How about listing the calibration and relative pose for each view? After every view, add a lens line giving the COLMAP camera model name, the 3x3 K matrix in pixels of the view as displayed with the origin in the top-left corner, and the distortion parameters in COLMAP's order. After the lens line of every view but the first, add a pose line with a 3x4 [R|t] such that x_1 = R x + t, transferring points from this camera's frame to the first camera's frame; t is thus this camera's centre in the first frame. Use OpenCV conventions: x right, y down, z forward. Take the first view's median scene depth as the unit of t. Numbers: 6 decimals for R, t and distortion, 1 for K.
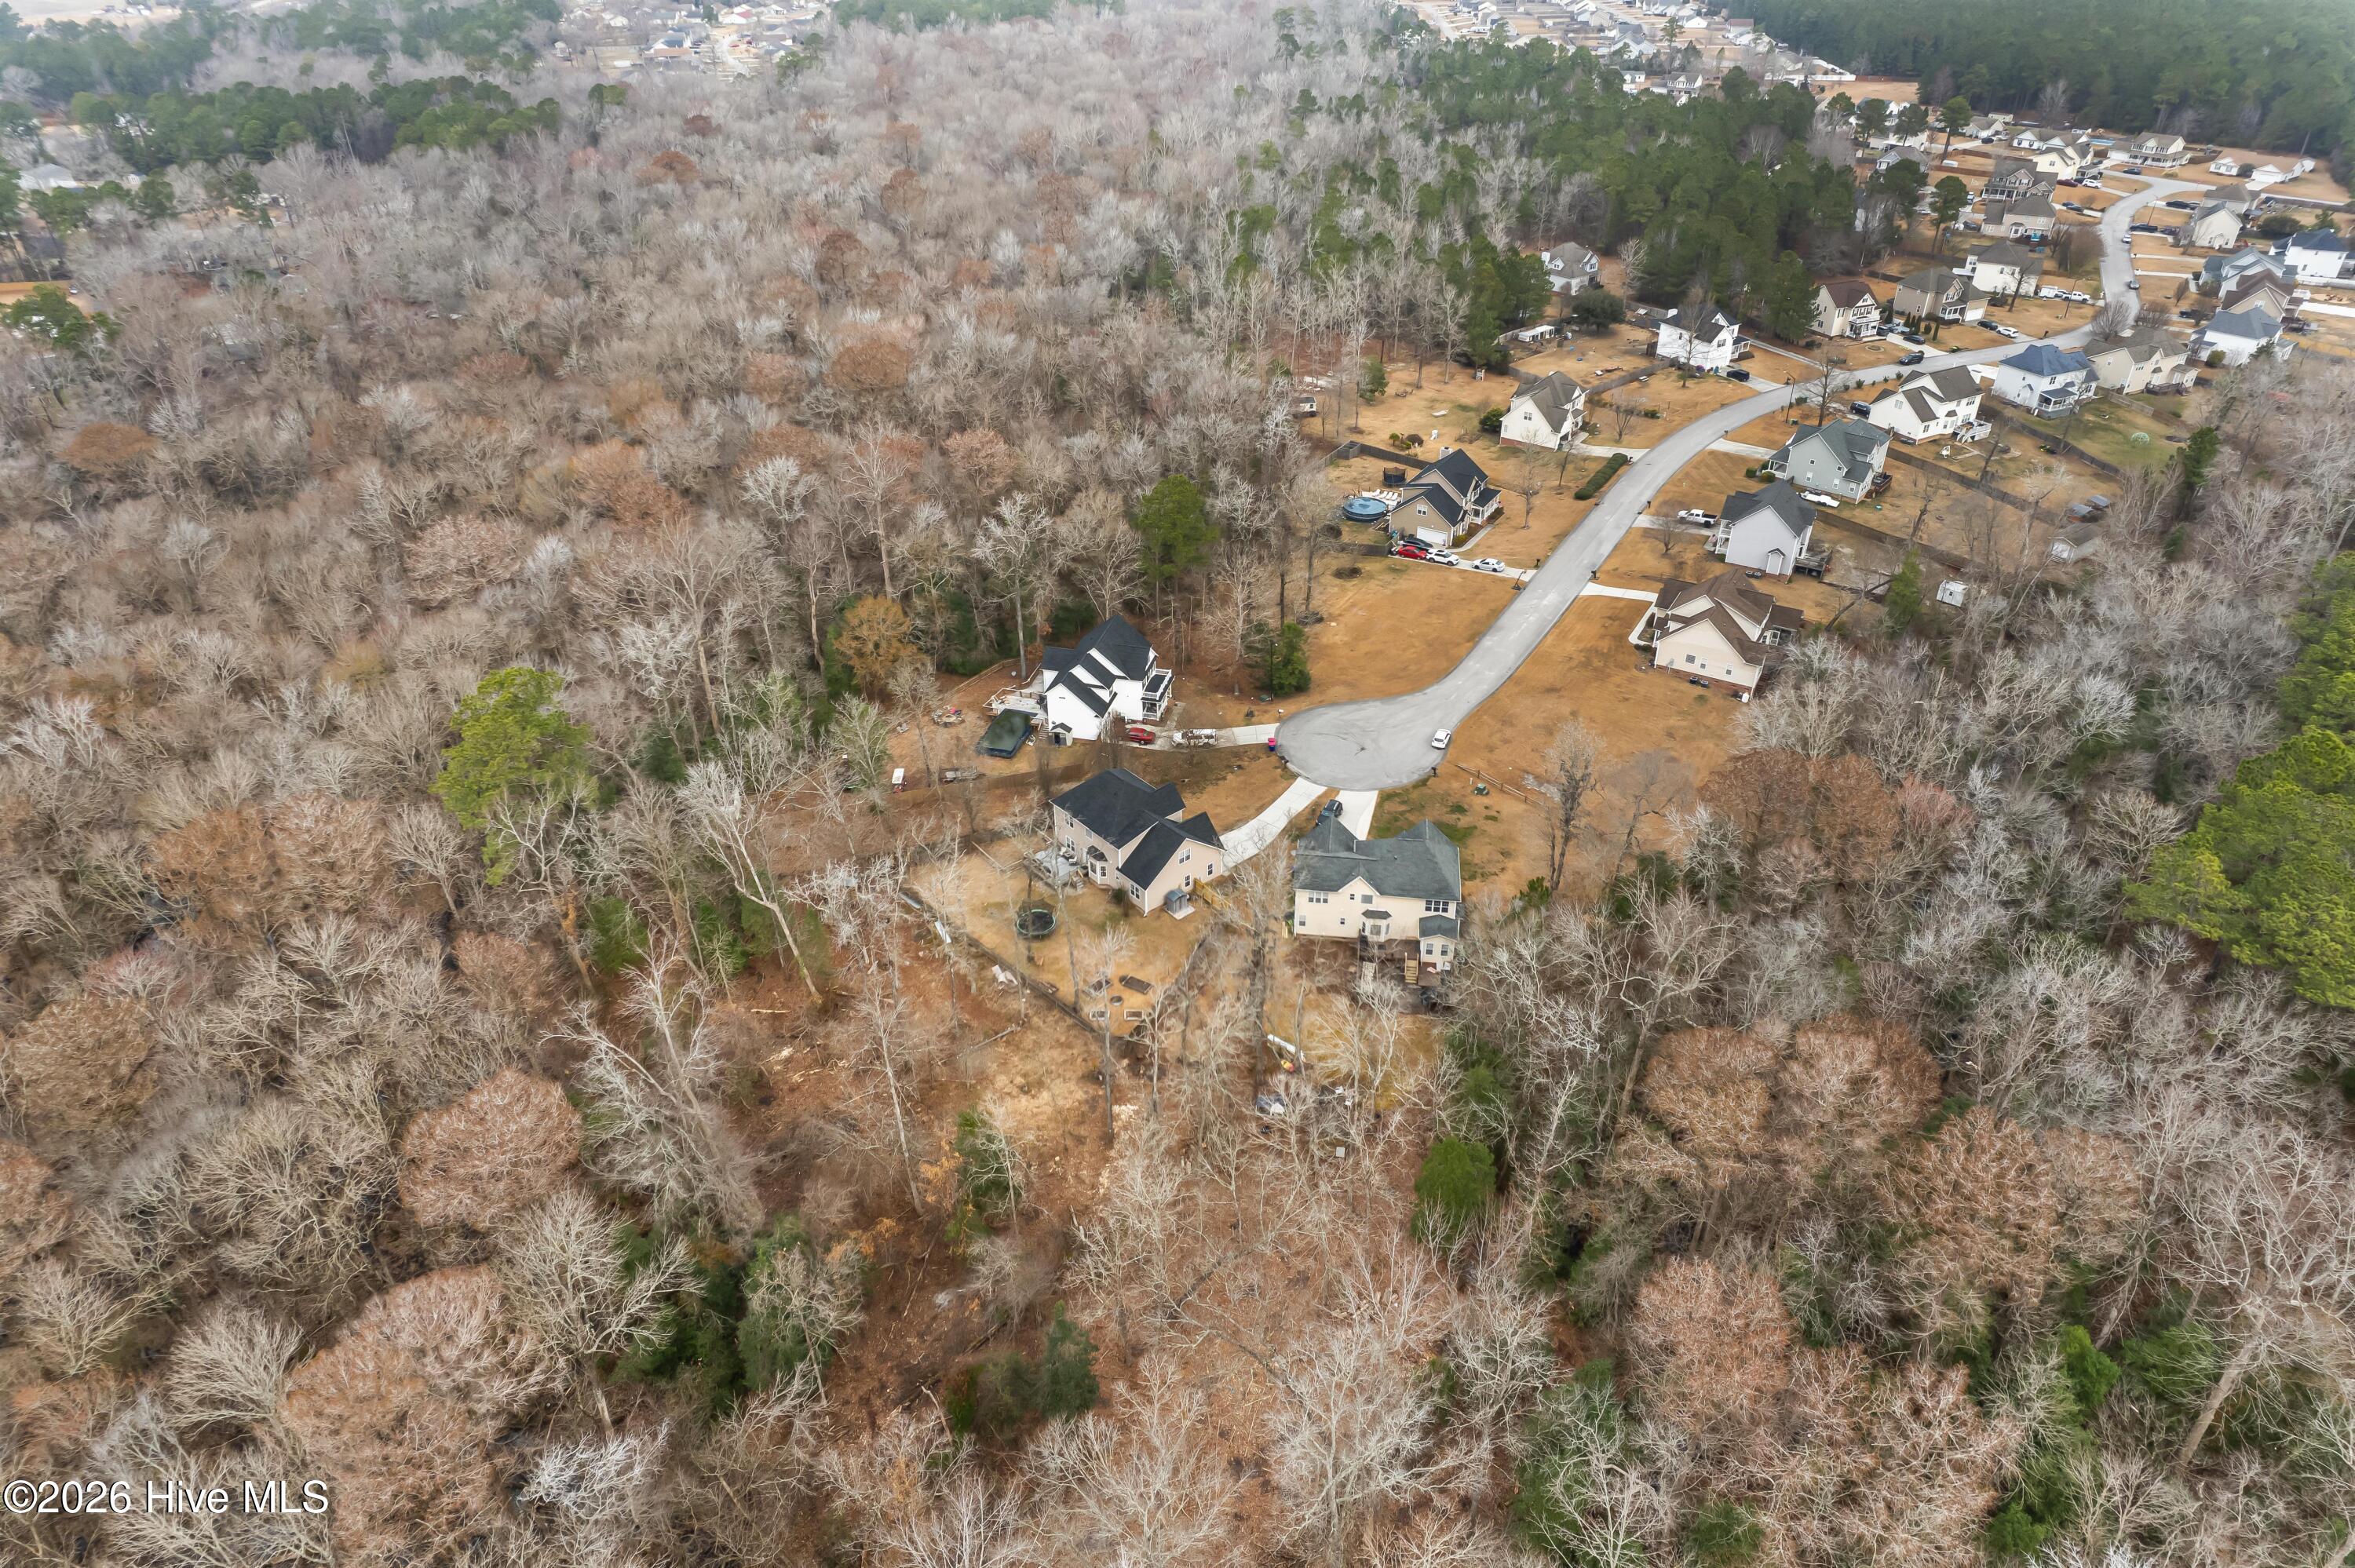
lens RADIAL K [[1491.2, 0, 1183.1], [0, 1491.2, 824.3], [0, 0, 1]] dist [-0.075679, 0.065966]
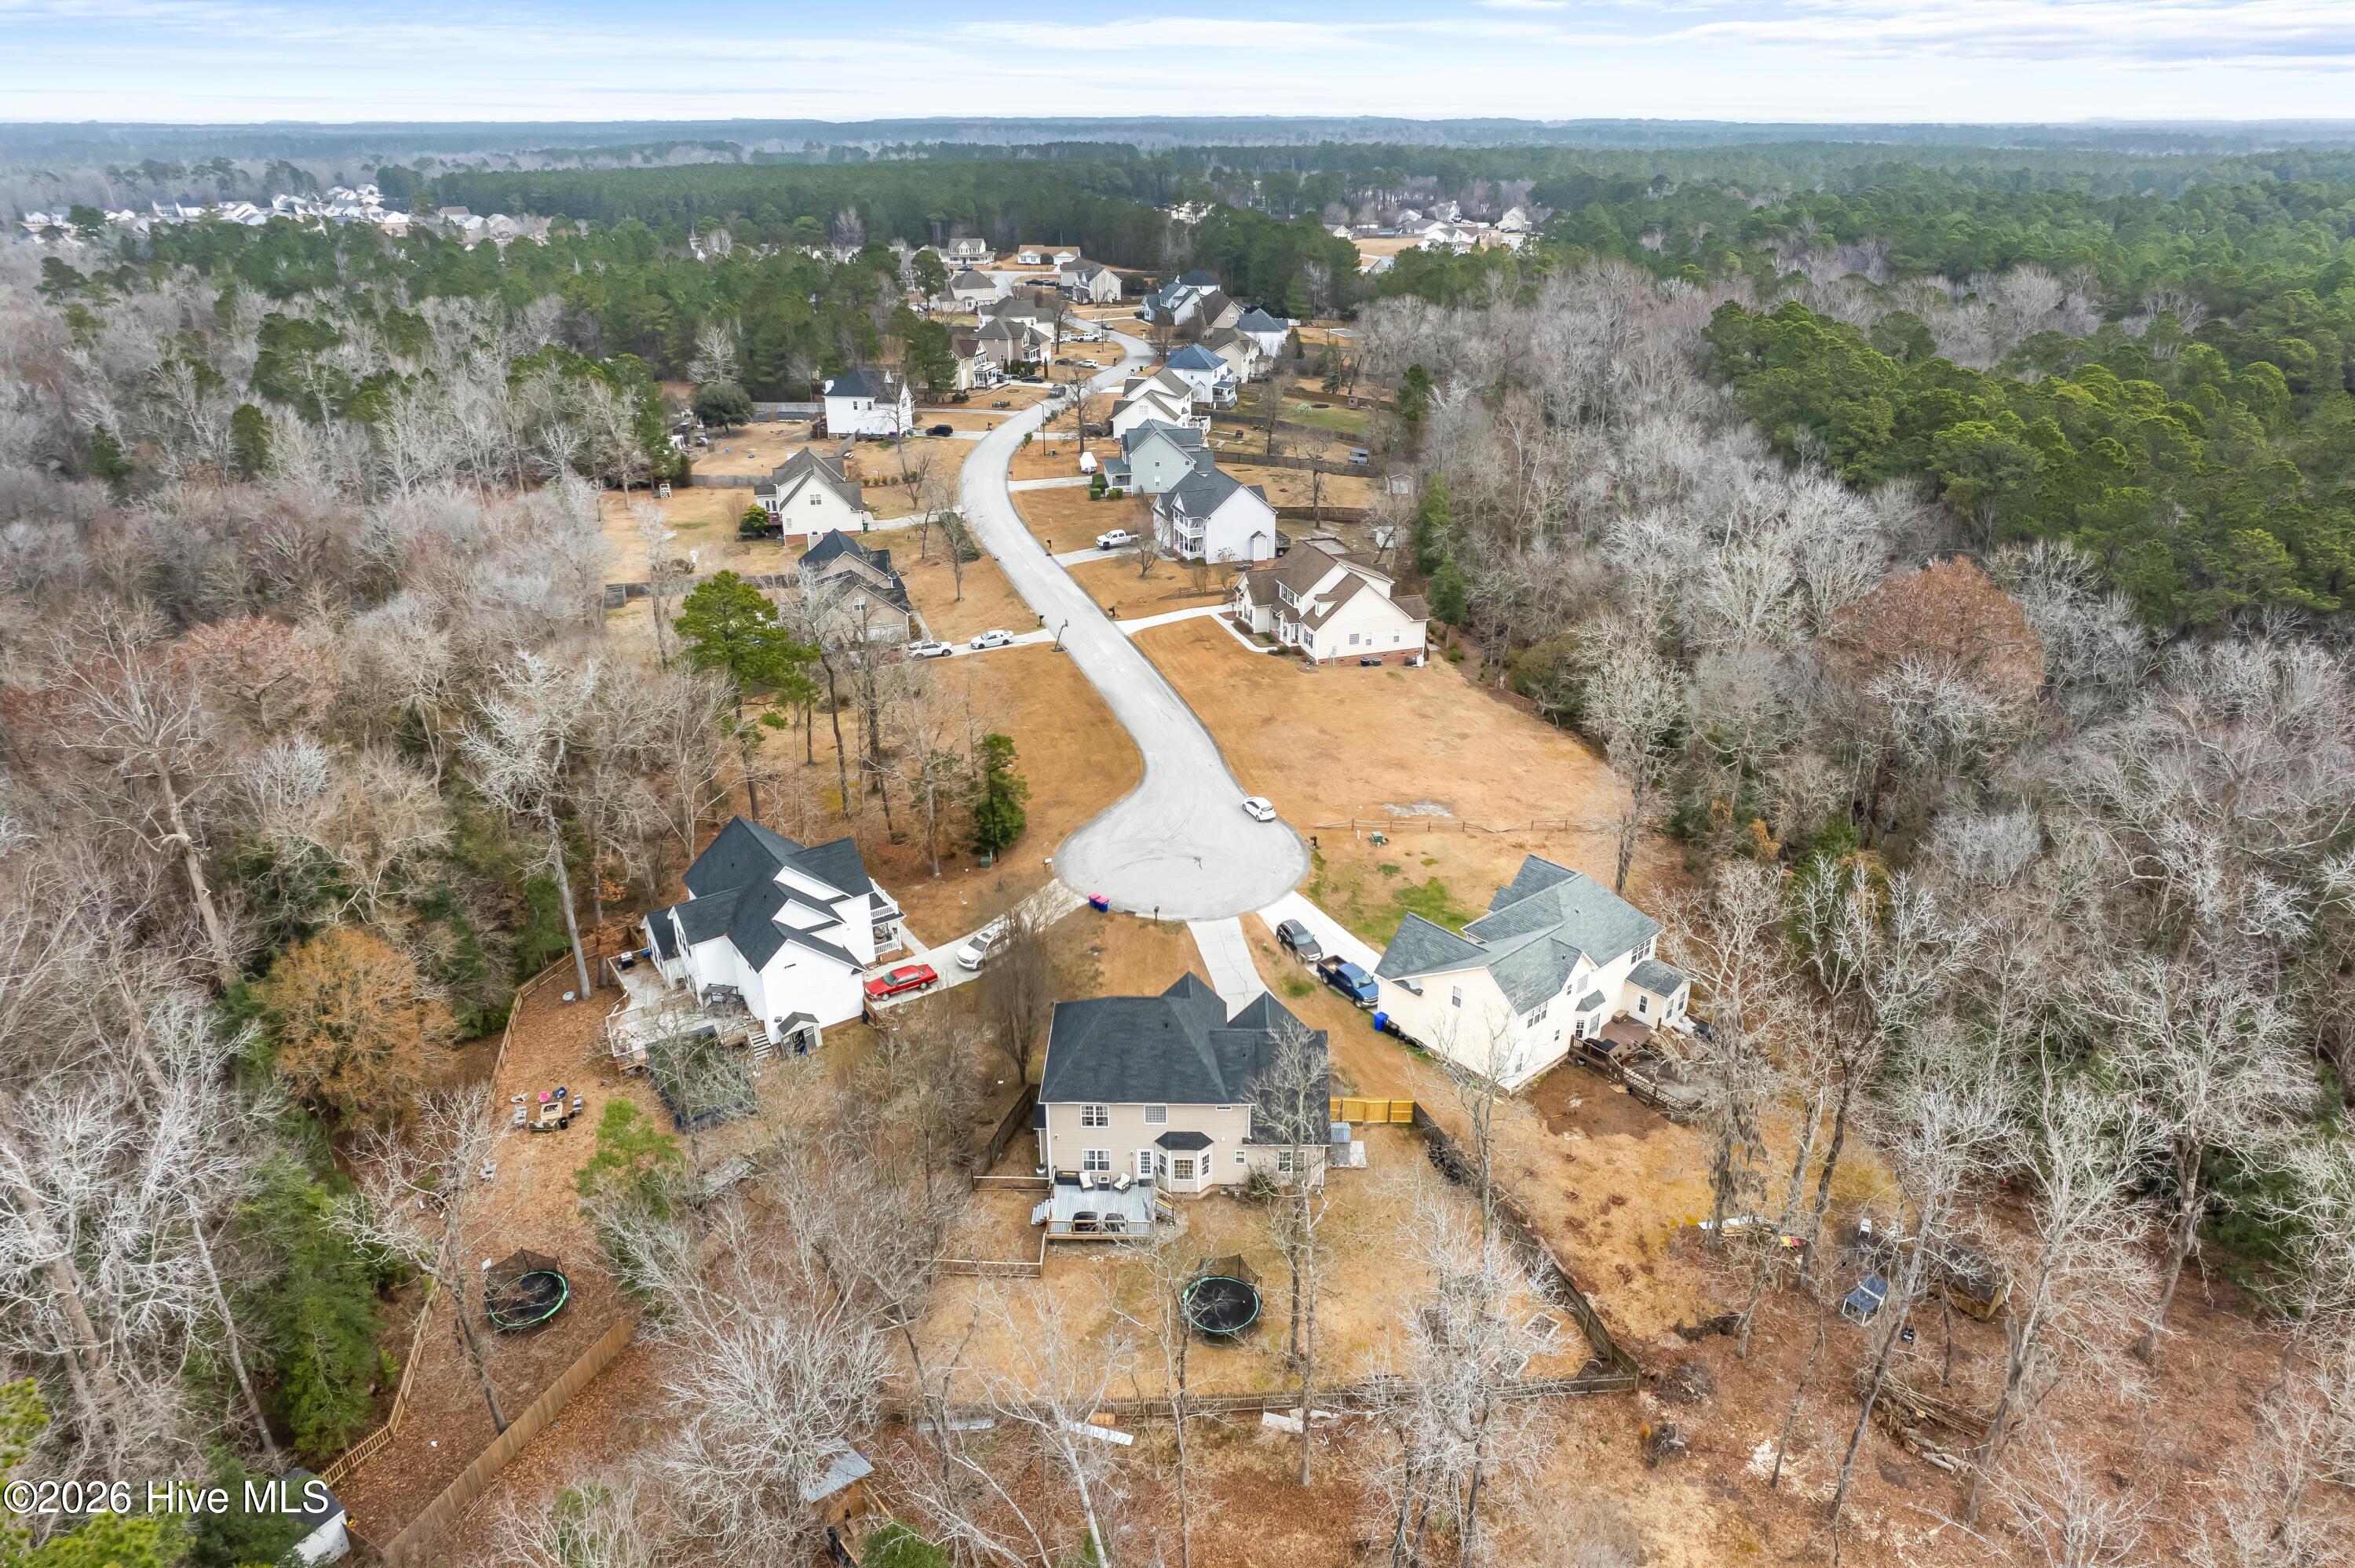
lens RADIAL K [[1491.2, 0, 1183.1], [0, 1491.2, 824.3], [0, 0, 1]] dist [-0.075679, 0.065966]
pose [[0.655309, -0.328120, 0.680373, -0.318093], [0.422212, 0.905991, 0.030269, -0.082798], [-0.626344, 0.267426, 0.732240, 0.474069]]
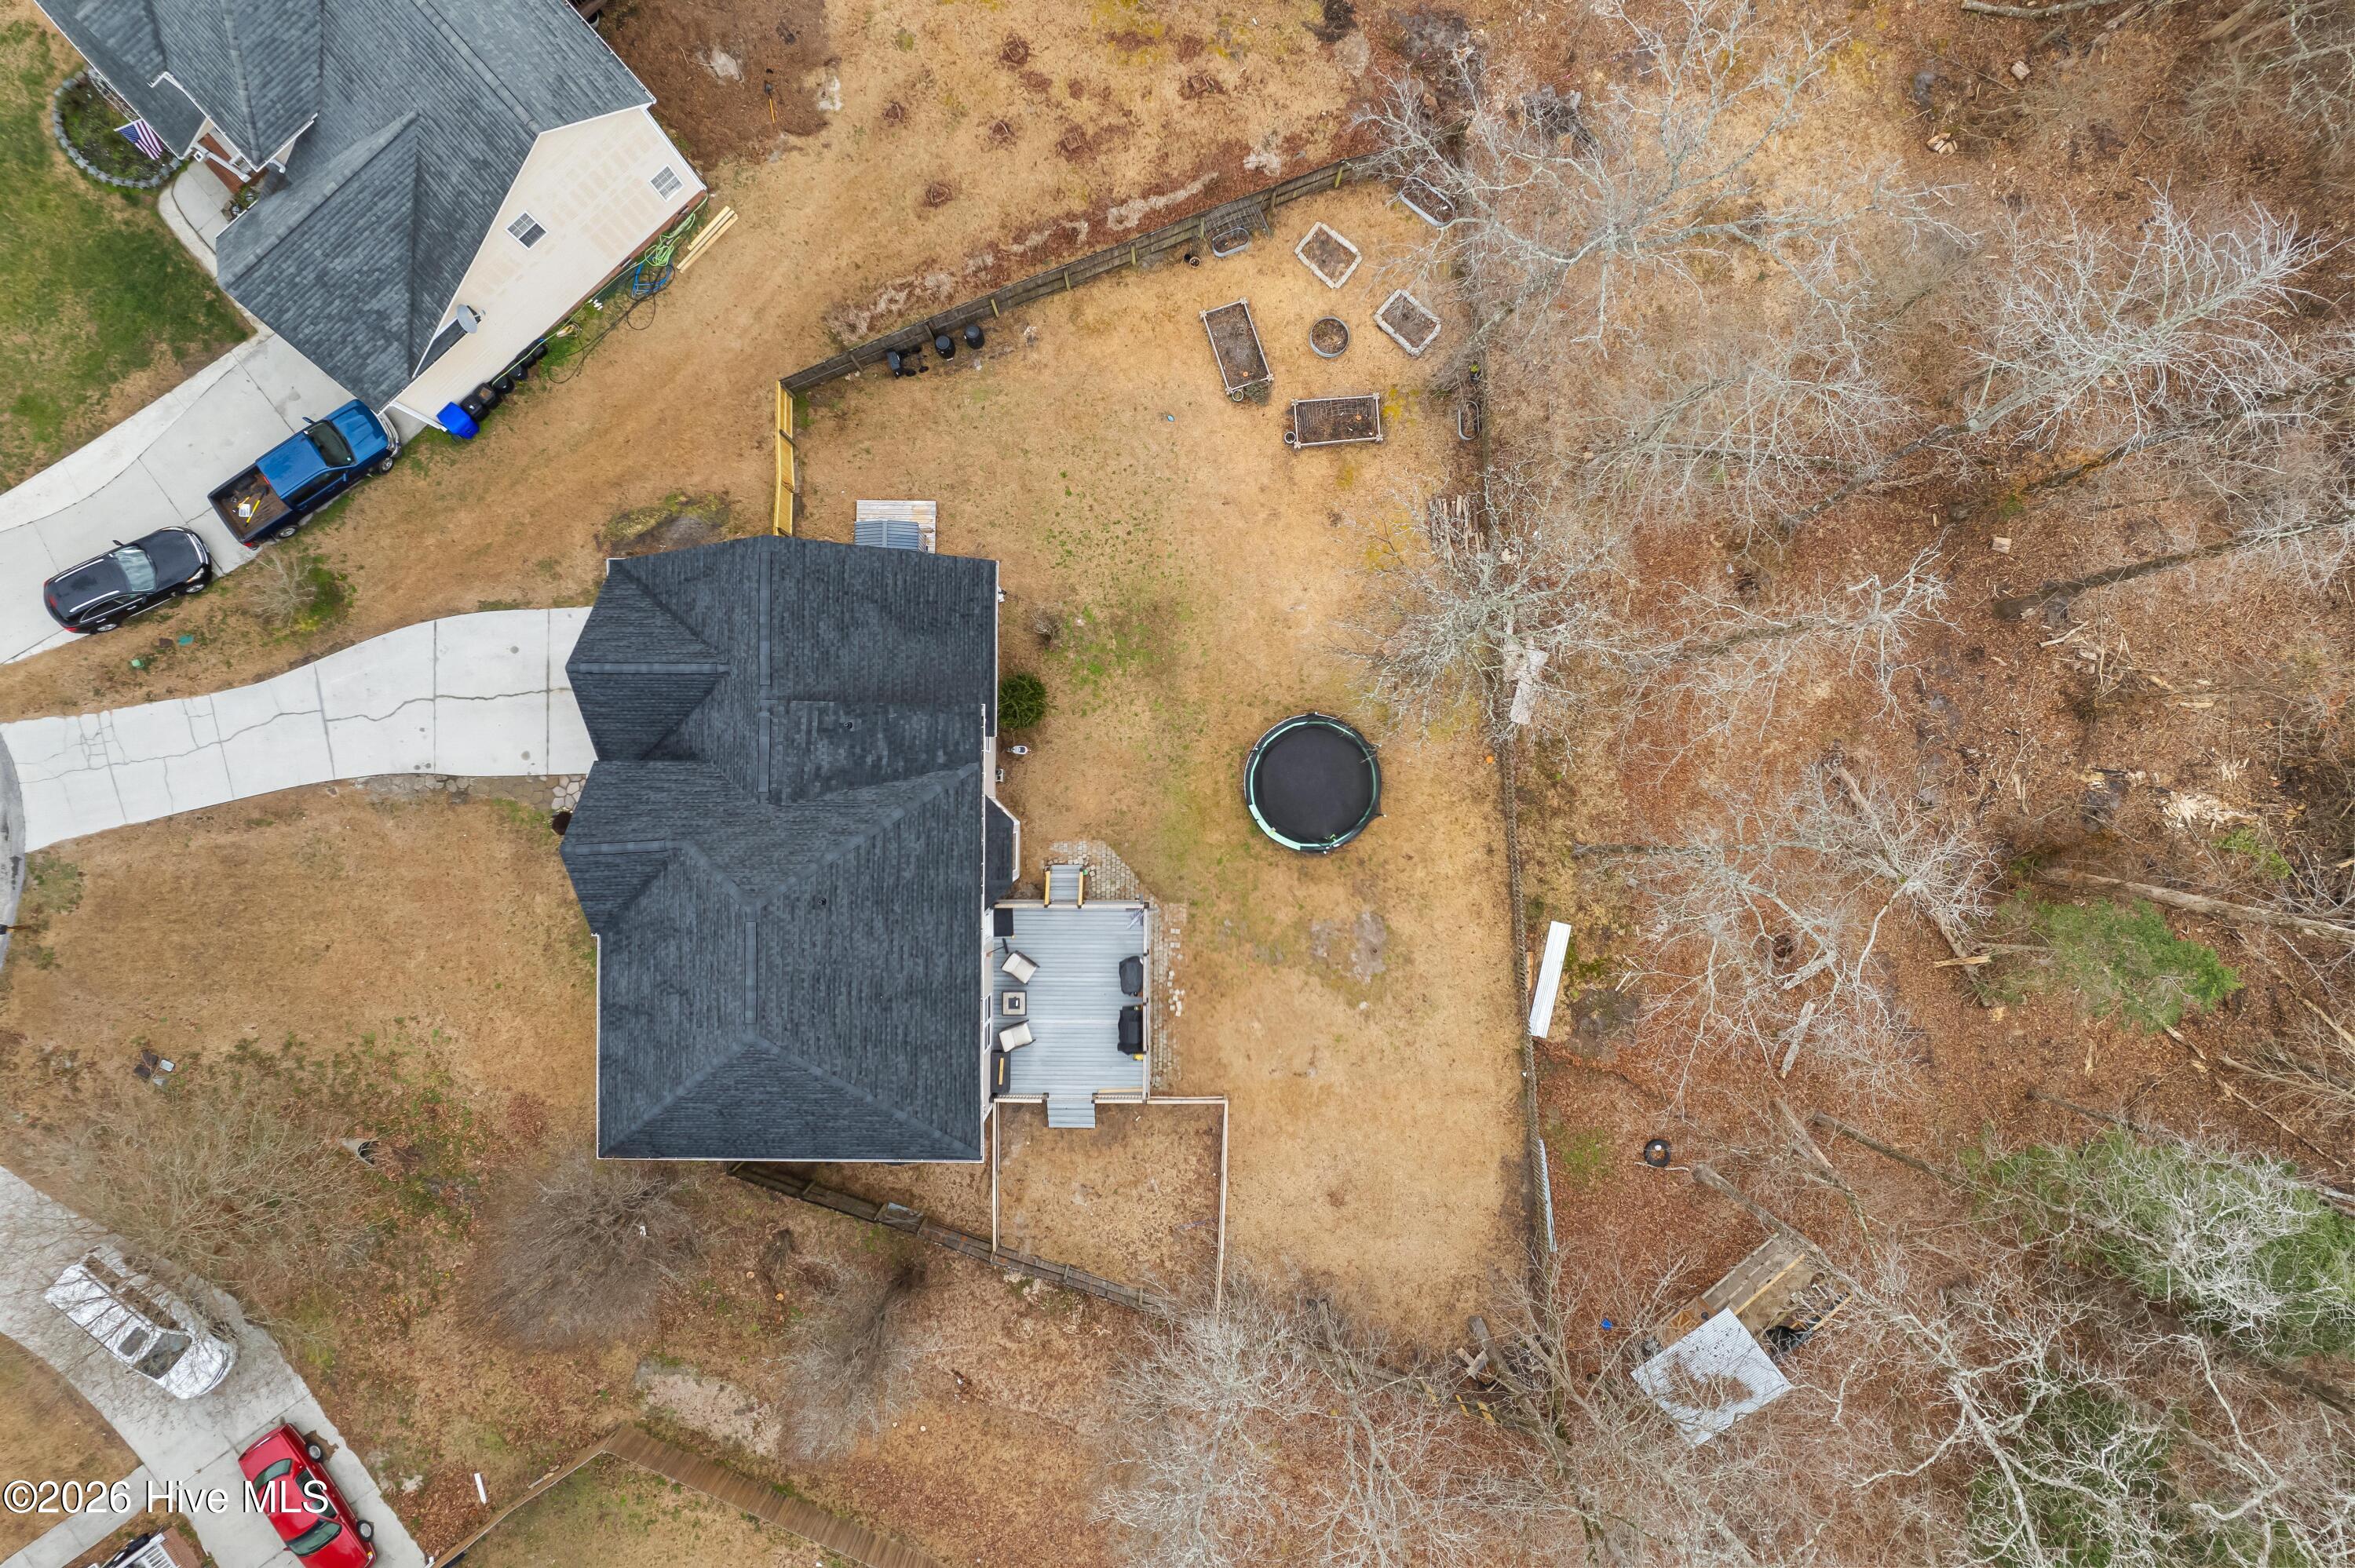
lens RADIAL K [[1477.5, 0, 1182.2], [0, 1477.5, 826.7], [0, 0, 1]] dist [-0.068192, 0.063403]
pose [[-0.761783, -0.647830, -0.001953, -0.066725], [0.358516, -0.424086, 0.831635, -0.154830], [-0.539587, 0.632825, 0.555318, 0.683356]]
